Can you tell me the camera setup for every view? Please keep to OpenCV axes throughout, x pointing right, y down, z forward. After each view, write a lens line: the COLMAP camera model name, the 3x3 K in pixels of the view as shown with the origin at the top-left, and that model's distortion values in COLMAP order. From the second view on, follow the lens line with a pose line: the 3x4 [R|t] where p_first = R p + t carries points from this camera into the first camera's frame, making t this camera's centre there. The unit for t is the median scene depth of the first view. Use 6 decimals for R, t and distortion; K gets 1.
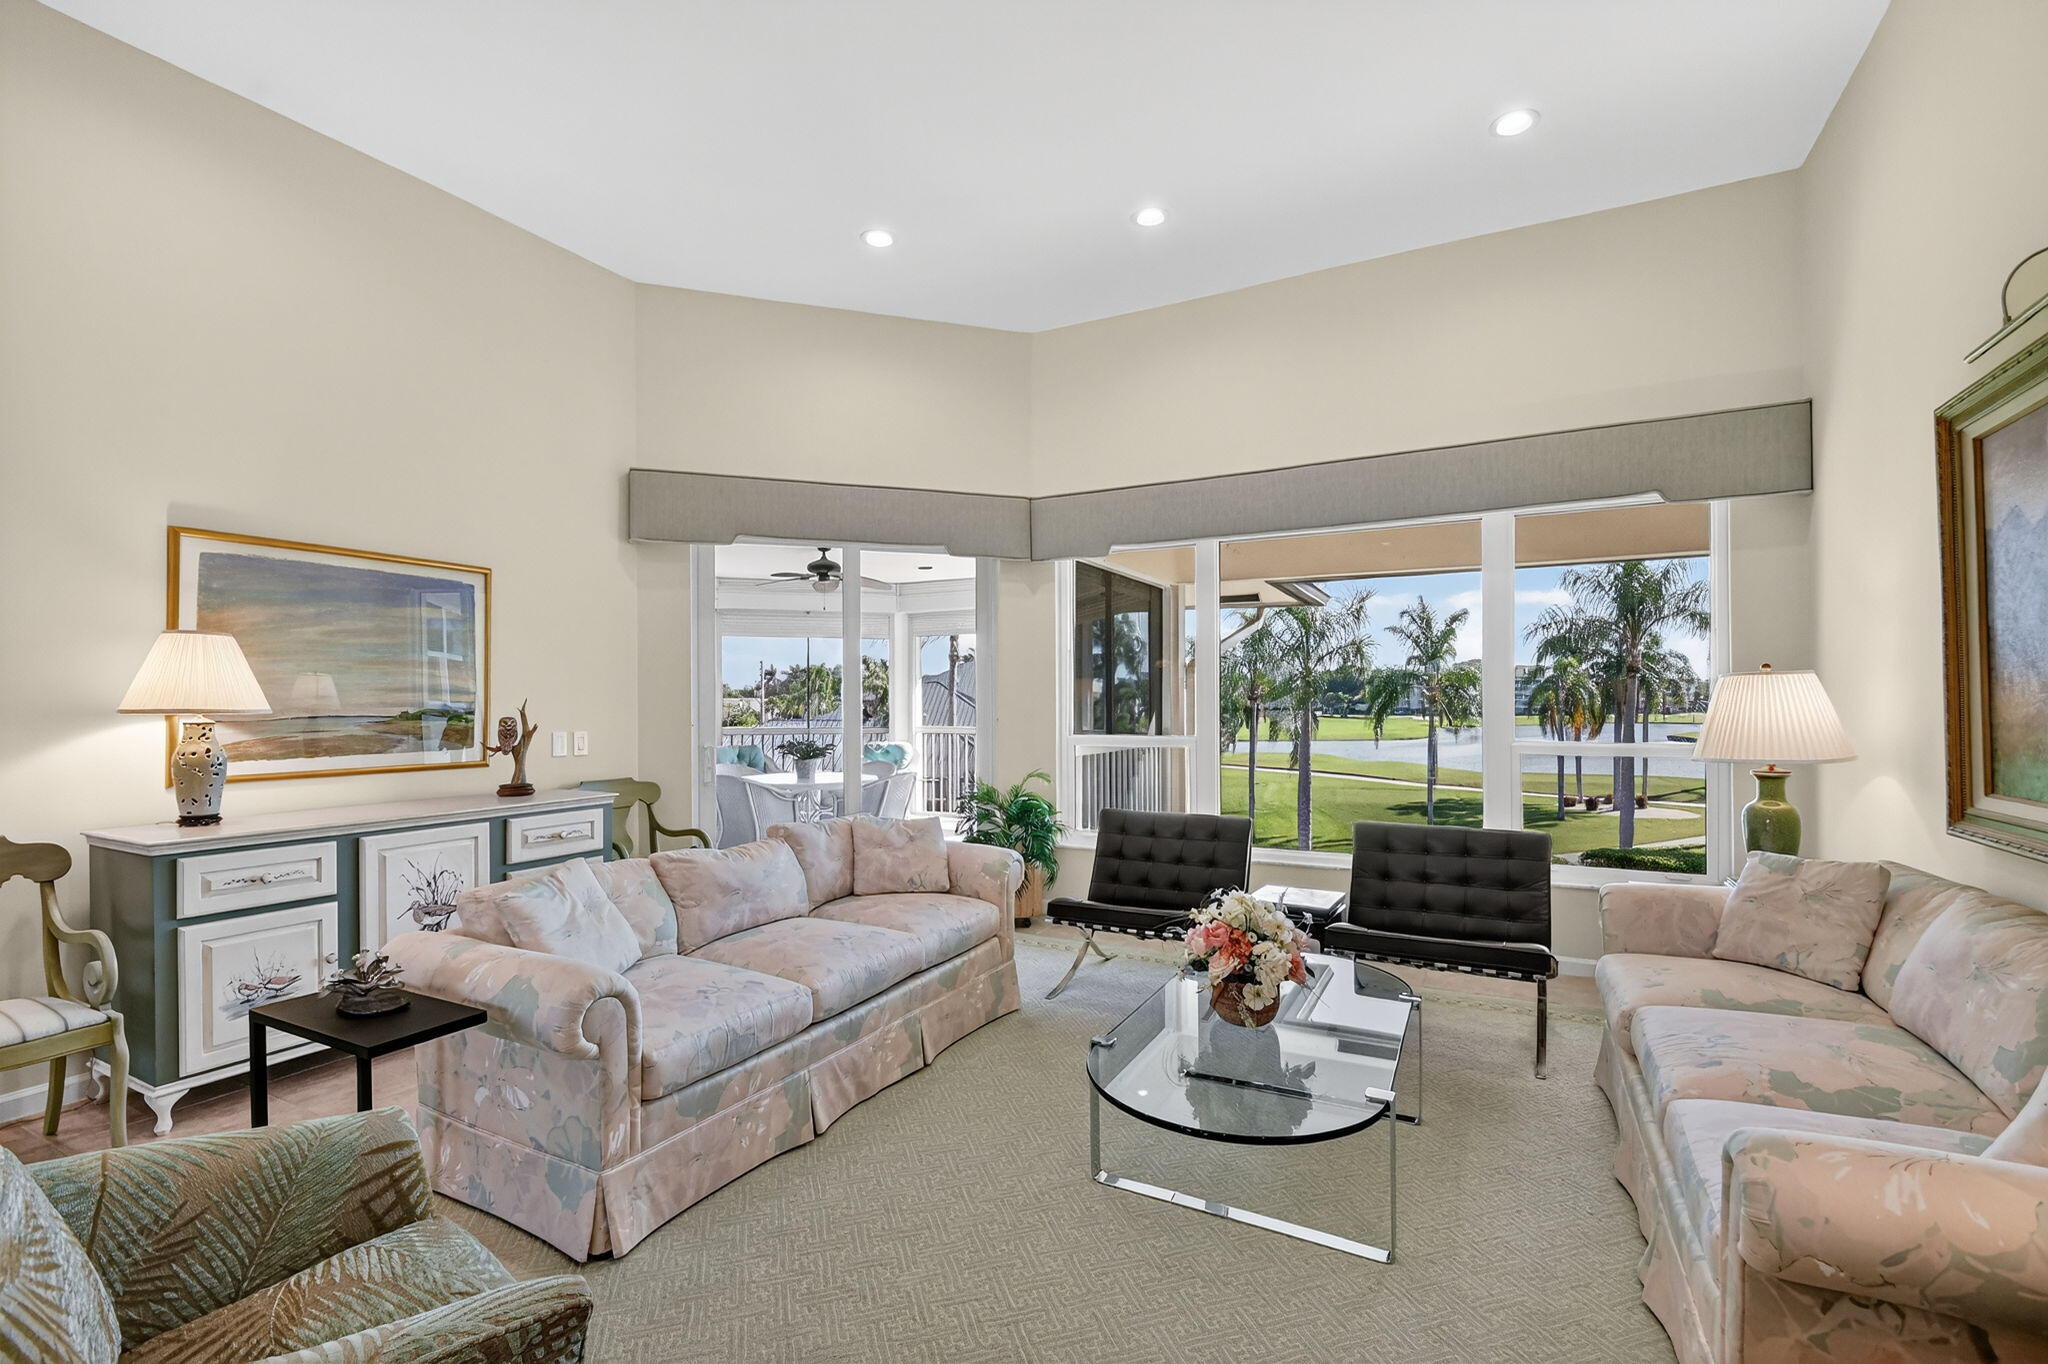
lens RADIAL K [[906.4, 0, 1027.5], [0, 906.4, 699.5], [0, 0, 1]] dist [-0.004667, -0.003105]
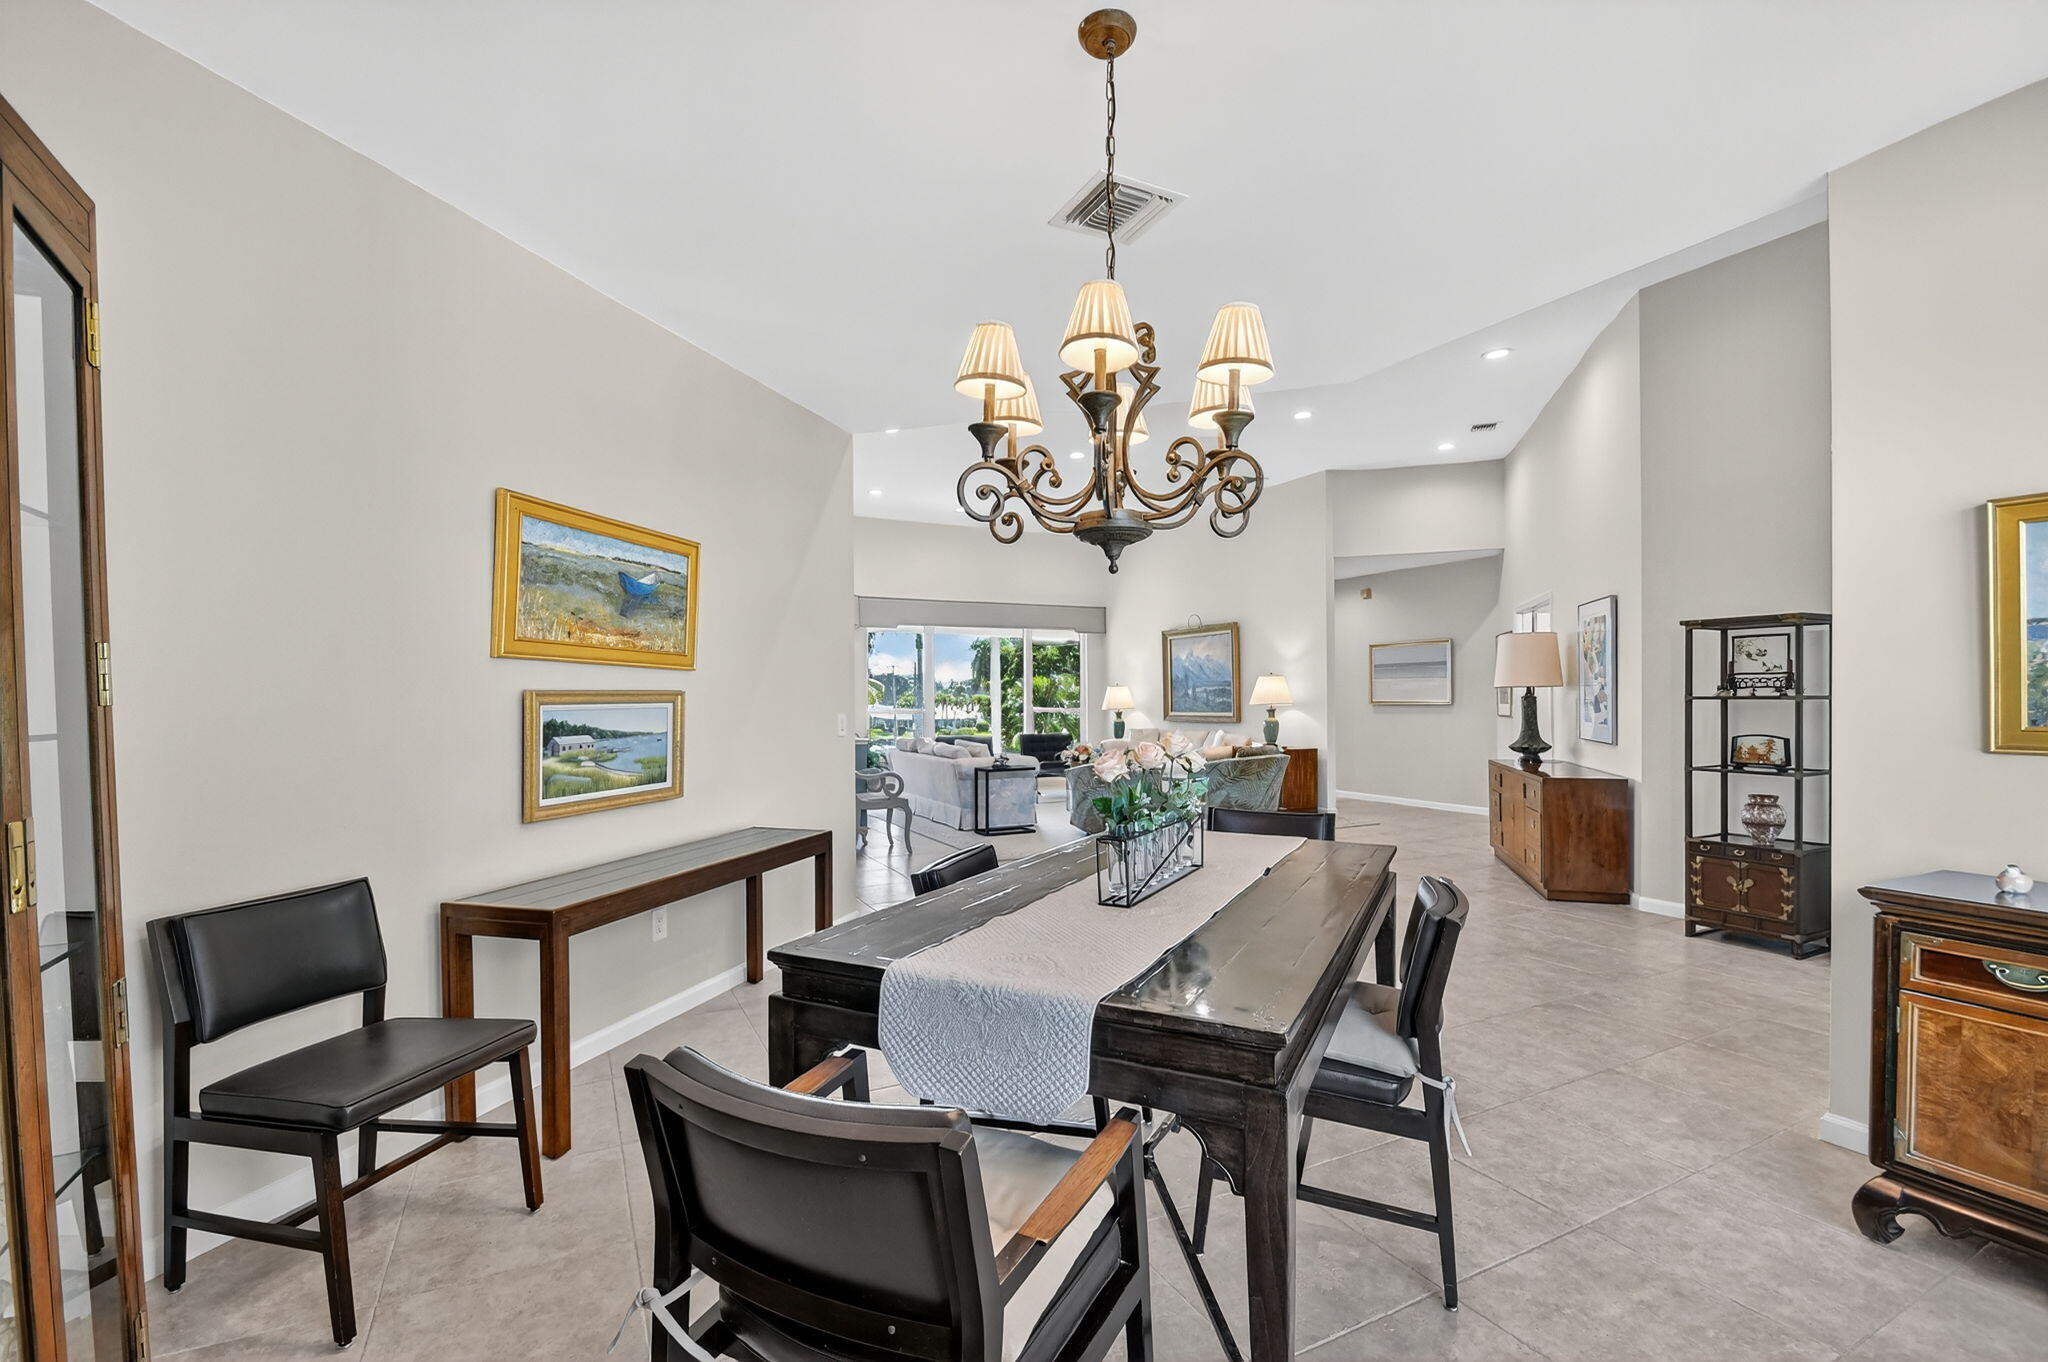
lens RADIAL K [[906.4, 0, 1012.1], [0, 906.4, 701.1], [0, 0, 1]] dist [-0.004667, -0.003105]
pose [[0.584860, -0.002764, 0.811130, -2.492853], [0.004191, 0.999991, 0.000386, 0.029895], [-0.811124, 0.003174, 0.584866, -0.868316]]
